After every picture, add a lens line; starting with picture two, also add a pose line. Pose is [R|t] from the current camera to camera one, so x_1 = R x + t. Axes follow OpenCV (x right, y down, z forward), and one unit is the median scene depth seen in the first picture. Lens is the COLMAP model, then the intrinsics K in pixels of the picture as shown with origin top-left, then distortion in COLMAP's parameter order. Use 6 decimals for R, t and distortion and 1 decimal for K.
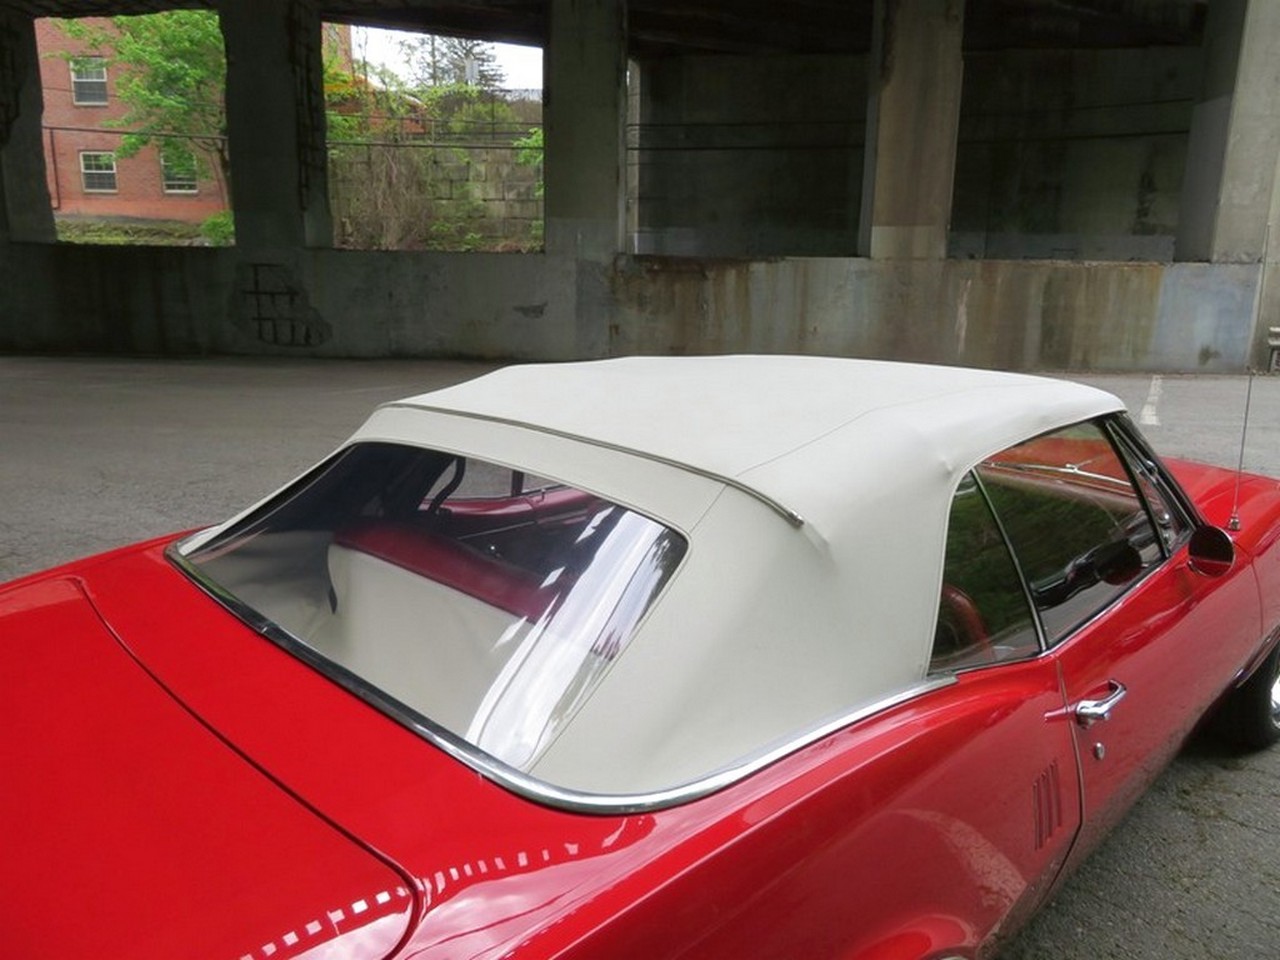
lens RADIAL K [[913.2, 0, 634.0], [0, 913.2, 482.9], [0, 0, 1]] dist [-0.007968, 0.004388]
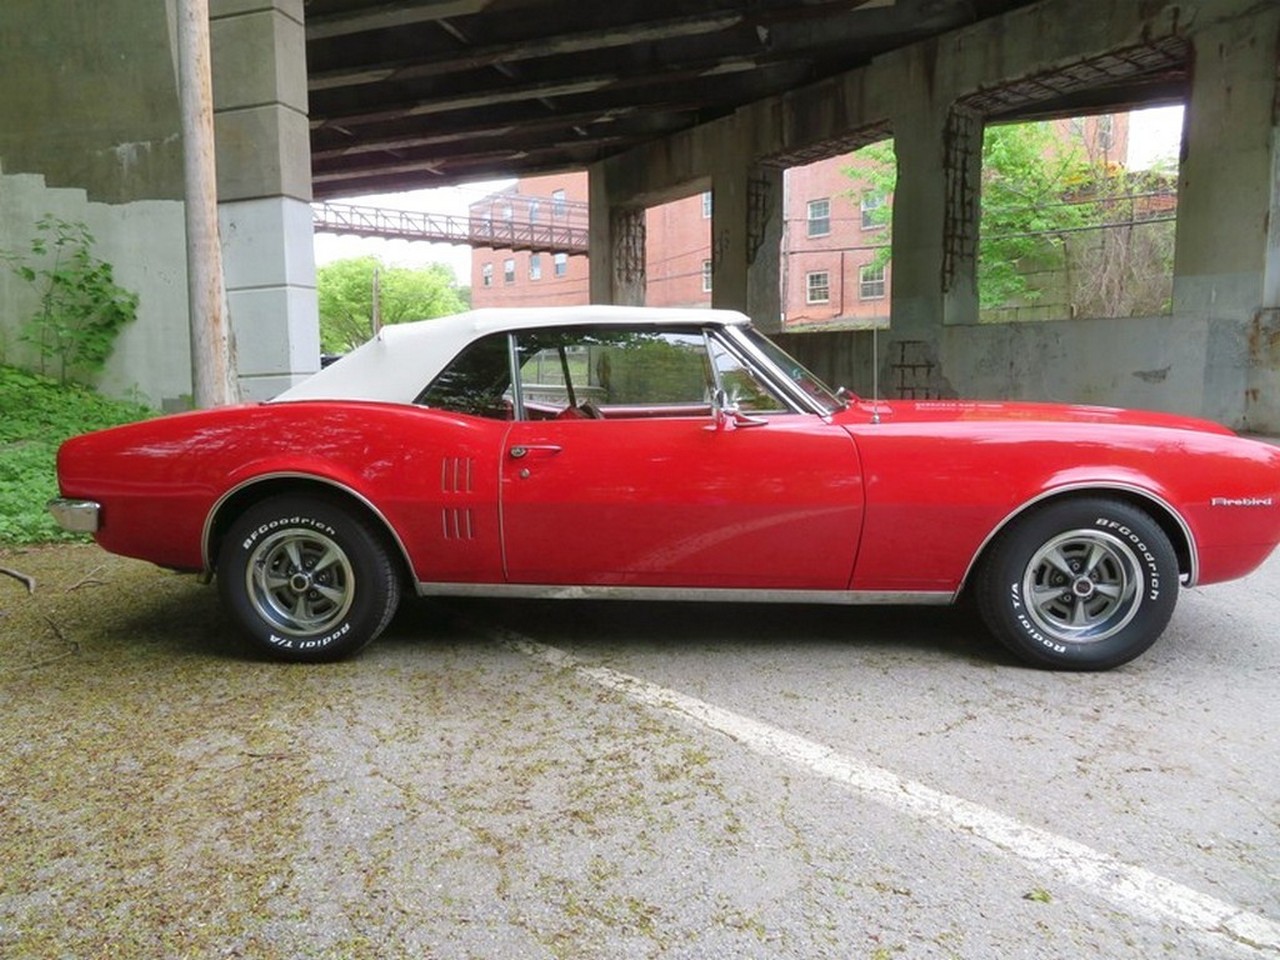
lens RADIAL K [[913.2, 0, 638.3], [0, 913.2, 485.6], [0, 0, 1]] dist [-0.007968, 0.004388]
pose [[0.677598, 0.066412, -0.732428, 0.234808], [-0.141952, 0.988997, -0.041649, 0.040447], [0.721603, 0.132191, 0.679570, -0.010655]]
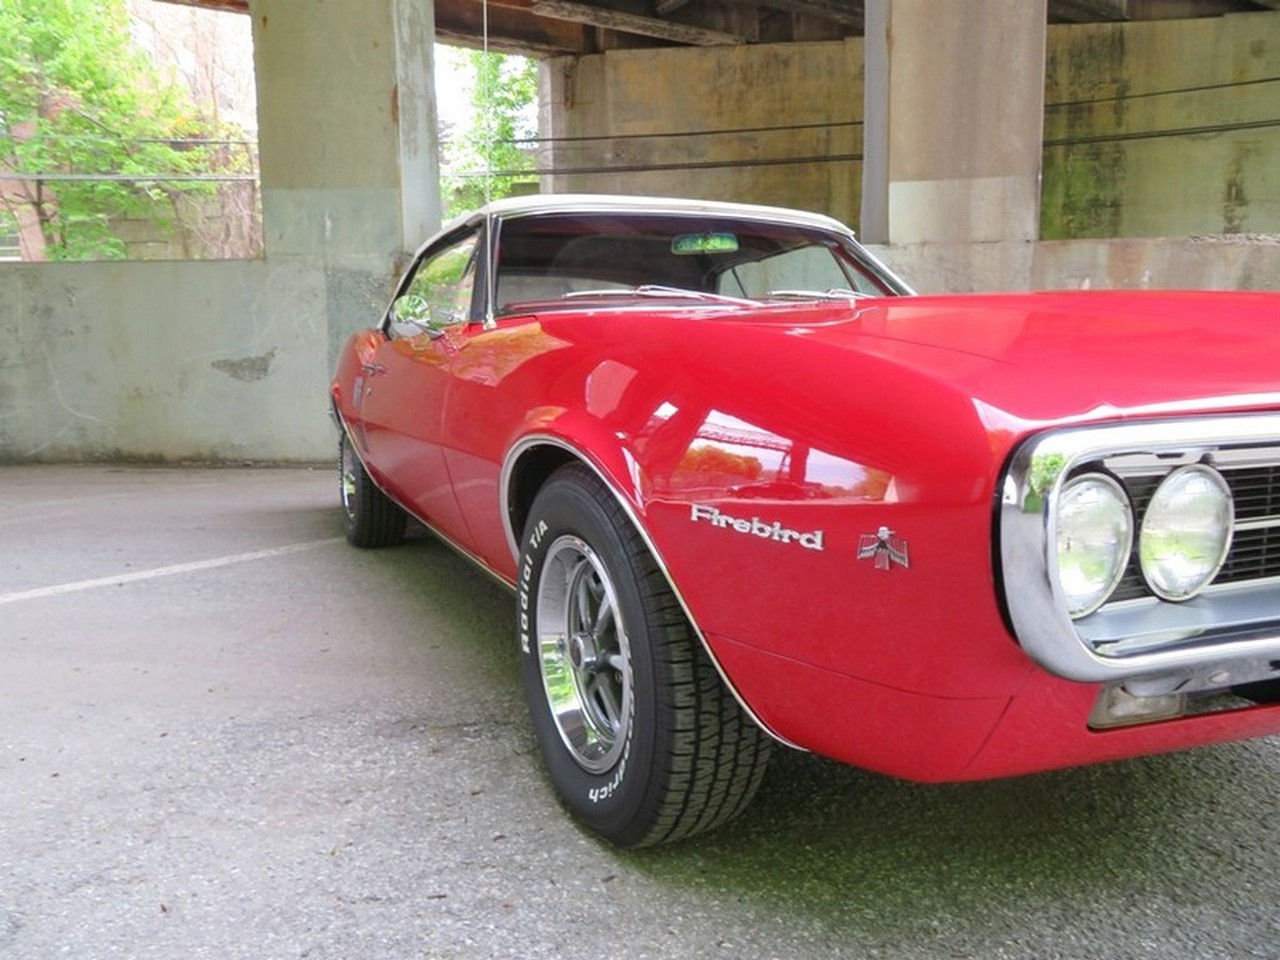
lens RADIAL K [[913.2, 0, 638.2], [0, 913.2, 481.5], [0, 0, 1]] dist [-0.007968, 0.004388]
pose [[0.999481, -0.029706, 0.012461, 0.108268], [0.030780, 0.994772, -0.097370, -0.068503], [-0.009503, 0.097703, 0.995170, 0.503618]]
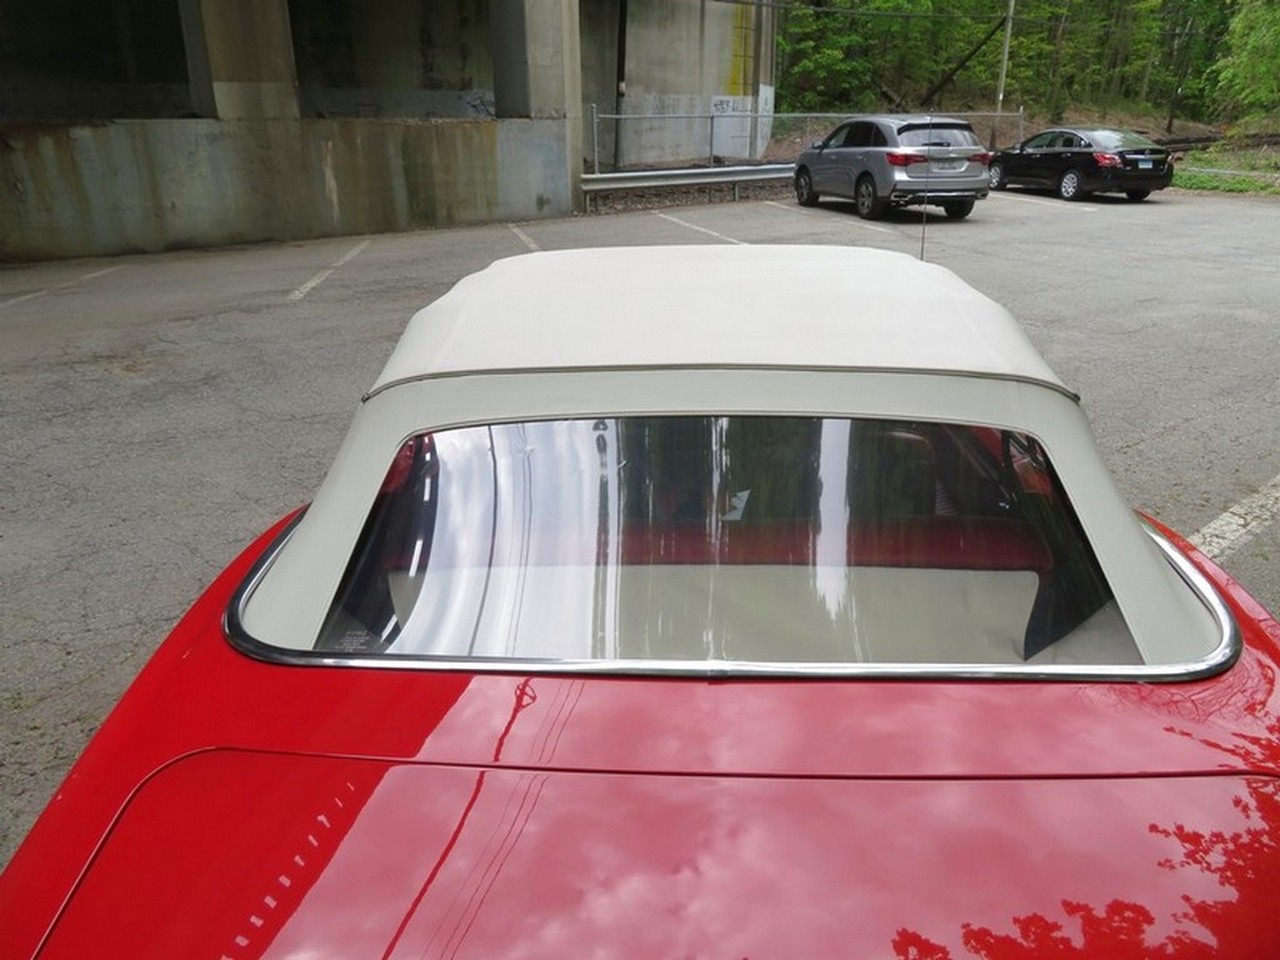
lens RADIAL K [[913.2, 0, 638.0], [0, 913.2, 475.8], [0, 0, 1]] dist [-0.007968, 0.004388]
pose [[0.732269, -0.260584, 0.629188, -0.092610], [0.170604, 0.964630, 0.200955, -0.018094], [-0.659300, -0.039811, 0.750825, 0.043026]]
